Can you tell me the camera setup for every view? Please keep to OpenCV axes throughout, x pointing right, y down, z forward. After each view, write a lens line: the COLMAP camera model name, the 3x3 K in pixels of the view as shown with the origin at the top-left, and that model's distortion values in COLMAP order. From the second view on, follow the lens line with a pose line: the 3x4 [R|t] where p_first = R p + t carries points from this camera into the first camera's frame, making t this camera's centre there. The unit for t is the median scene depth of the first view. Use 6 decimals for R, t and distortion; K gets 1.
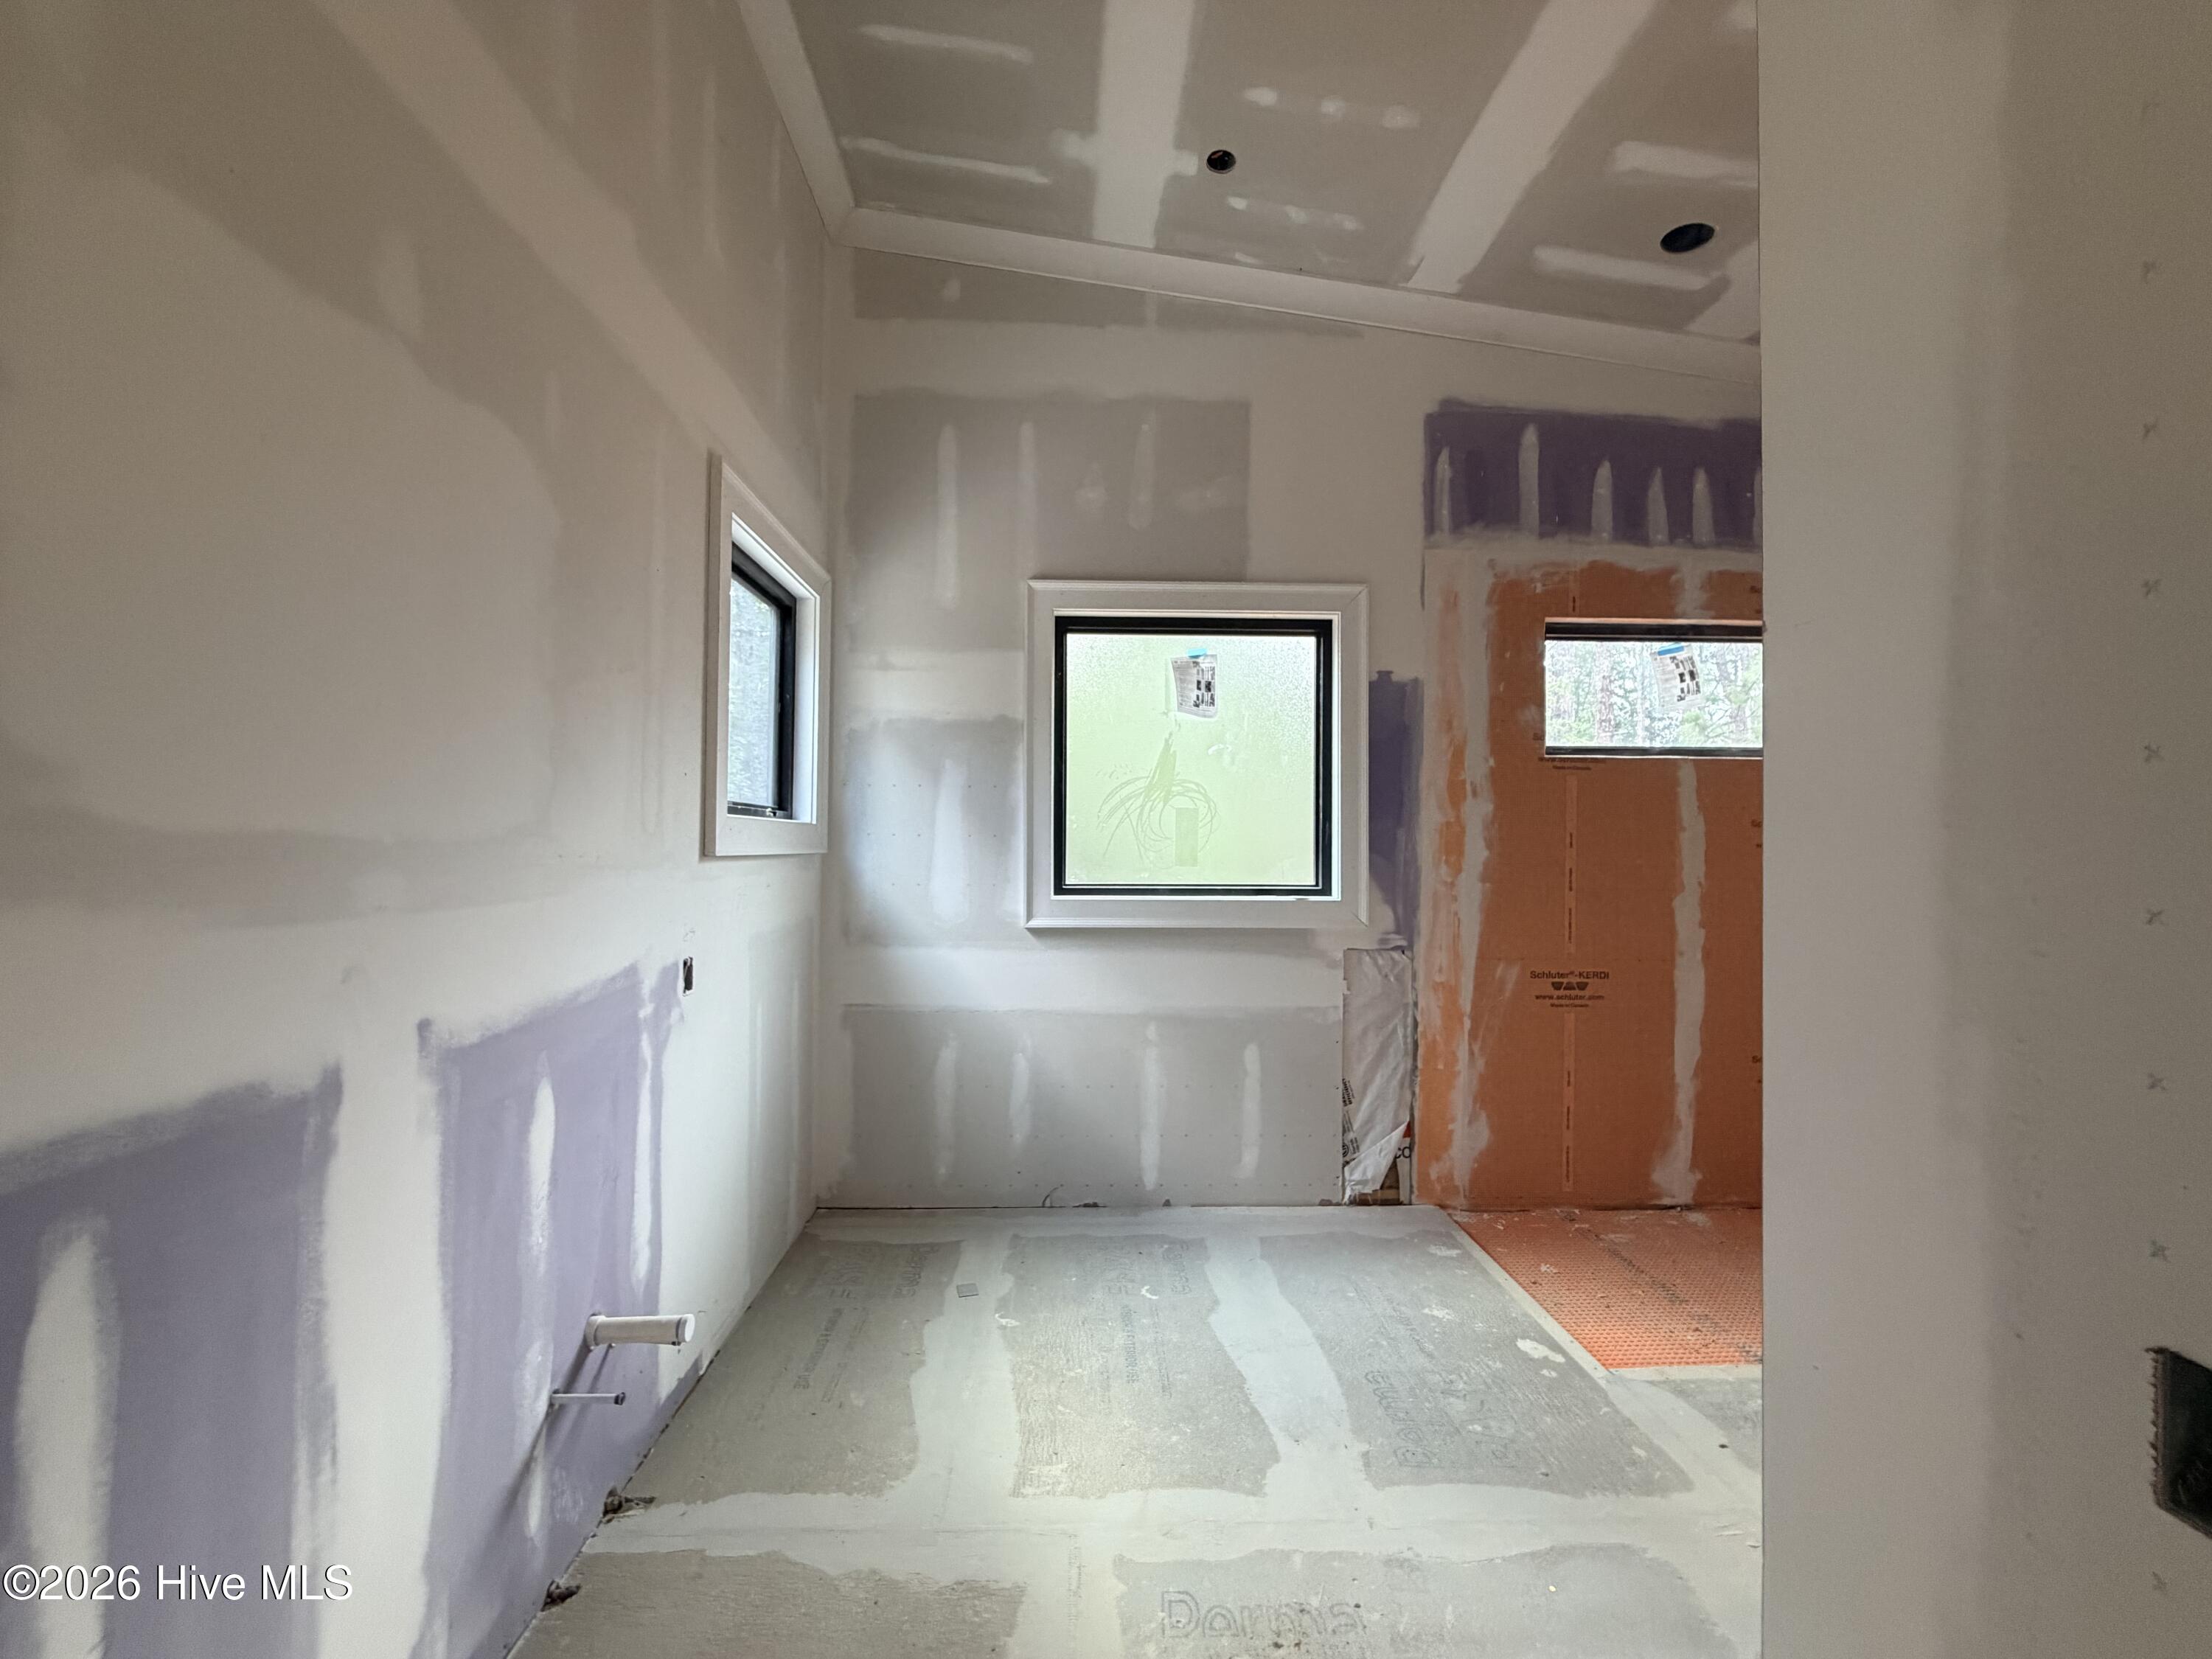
lens RADIAL K [[879.7, 0, 1101.8], [0, 879.7, 830.8], [0, 0, 1]] dist [-0.000499, 0.000157]
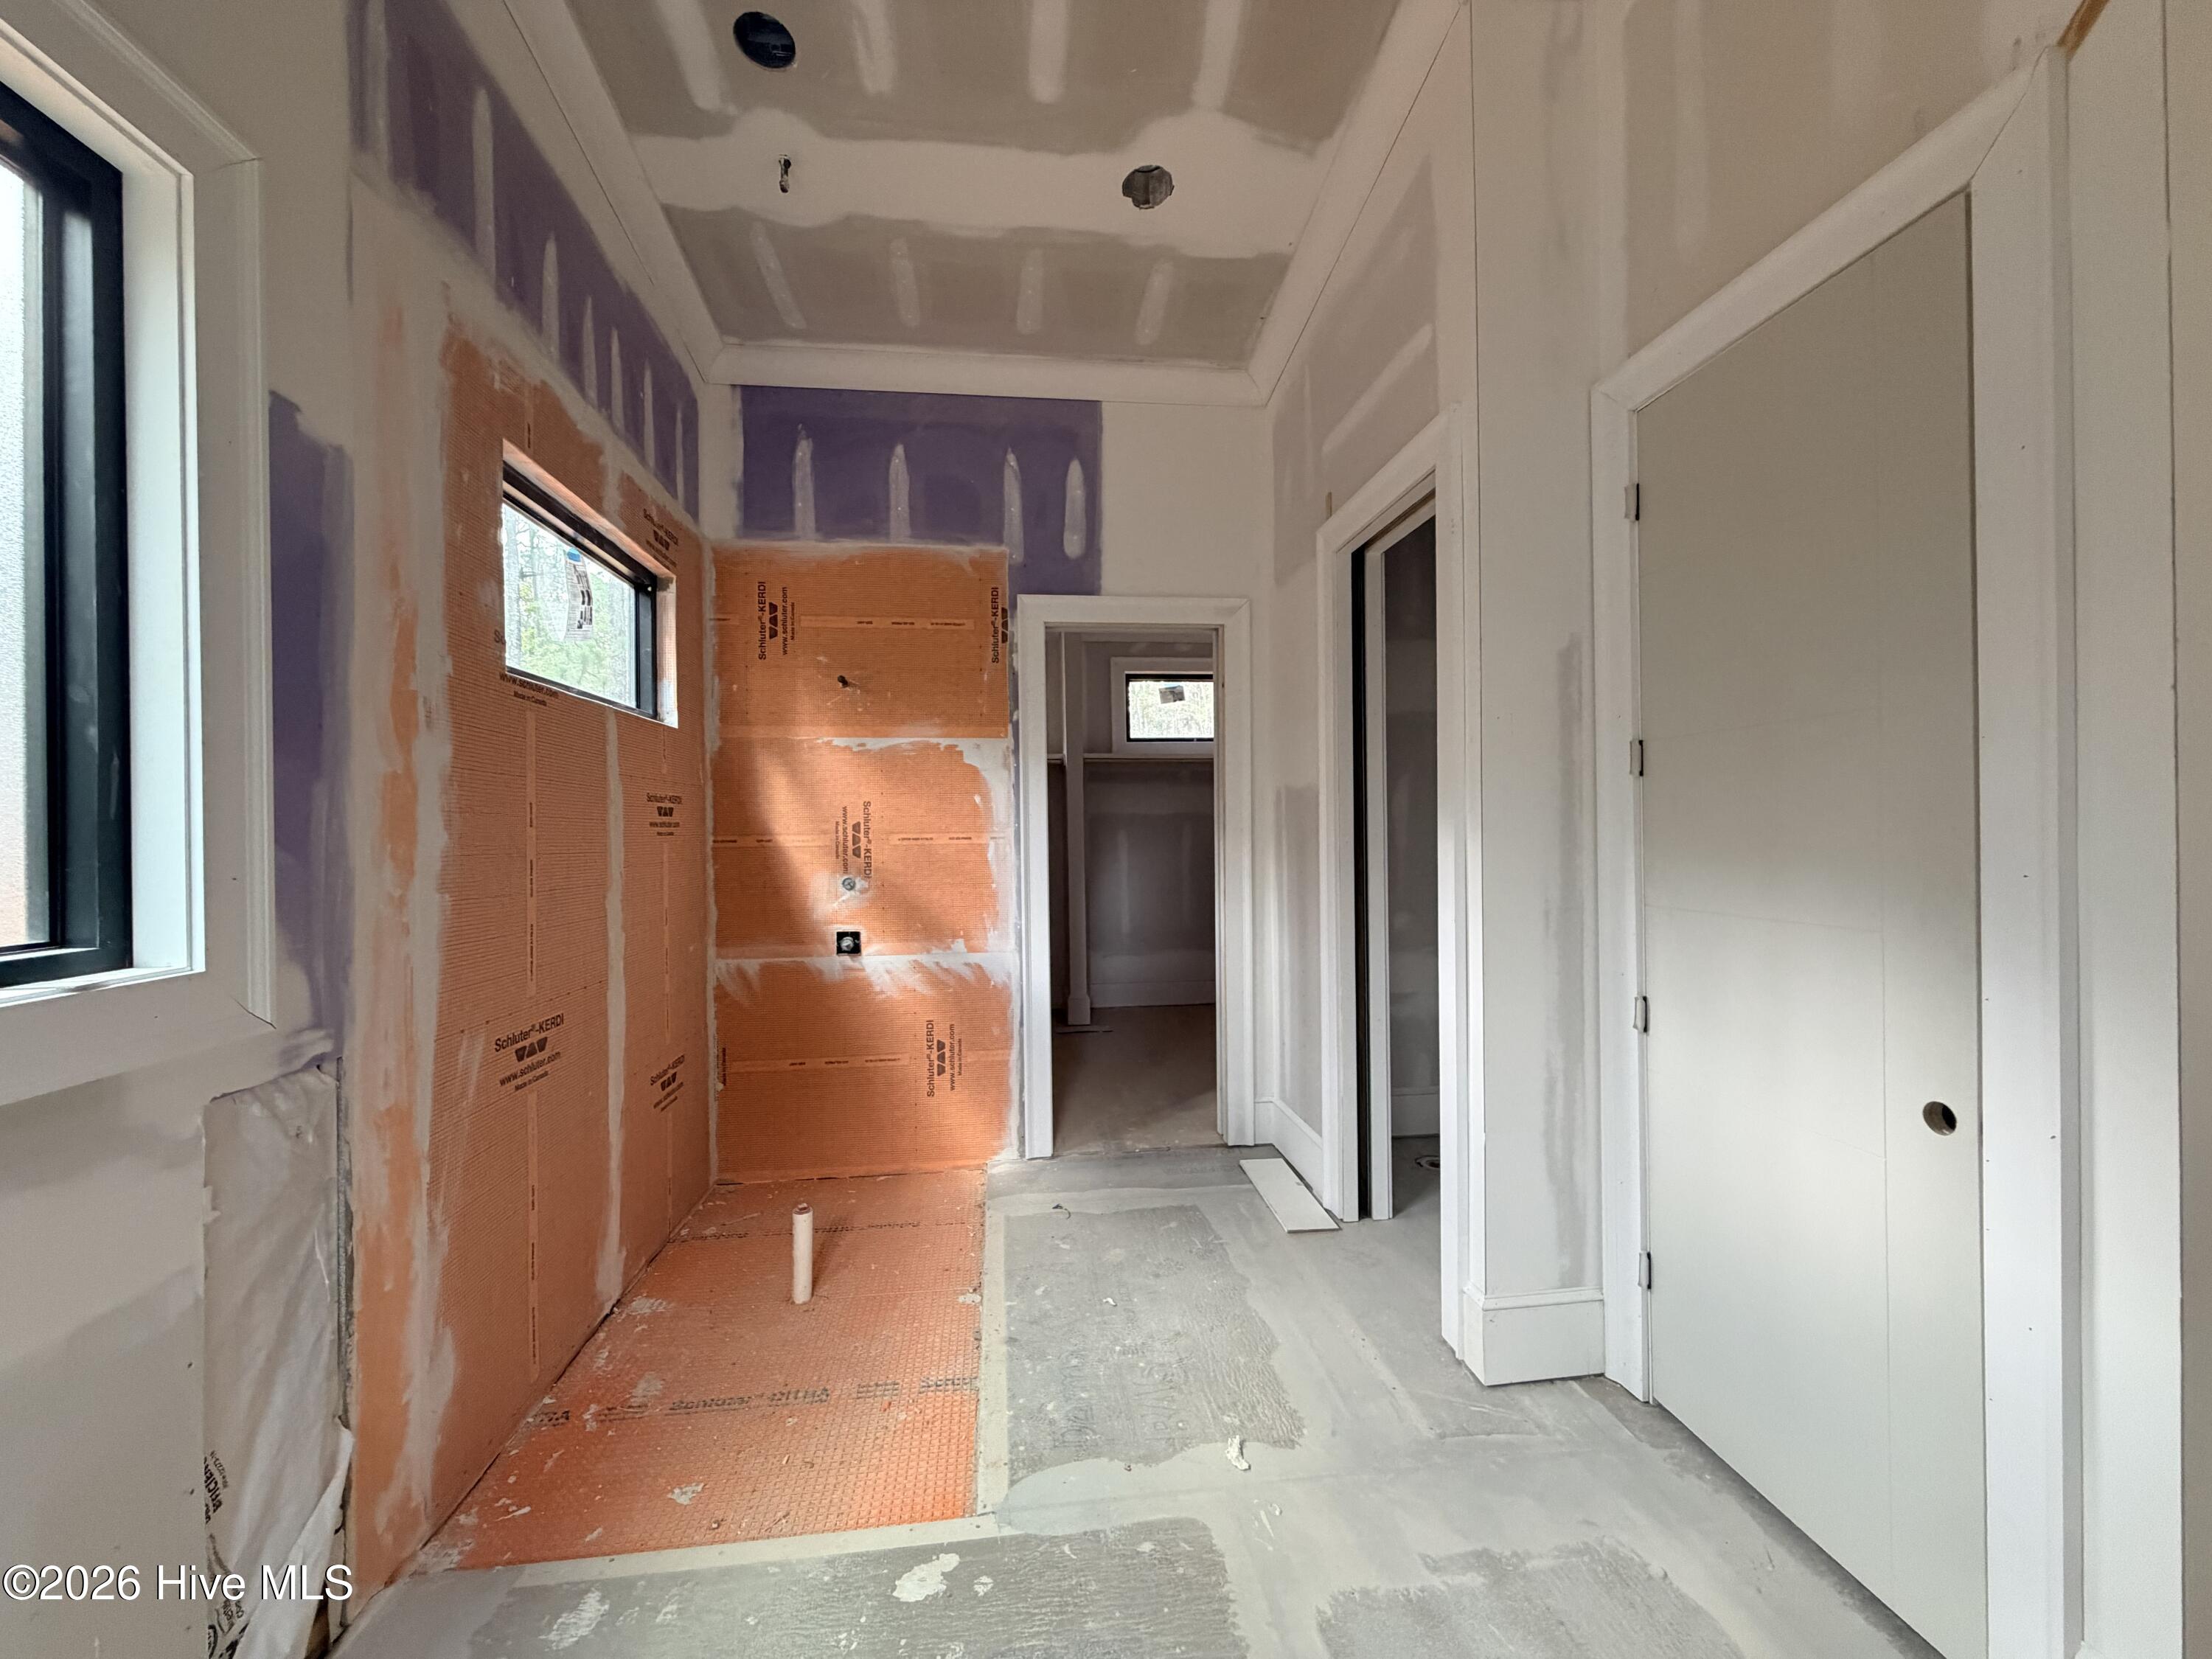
lens RADIAL K [[879.7, 0, 1101.8], [0, 879.7, 830.8], [0, 0, 1]] dist [-0.000499, 0.000157]
pose [[-0.078558, -0.006692, 0.996887, -0.119297], [-0.001890, 0.999977, 0.006564, 0.017346], [-0.996908, -0.001369, -0.078569, 0.651790]]
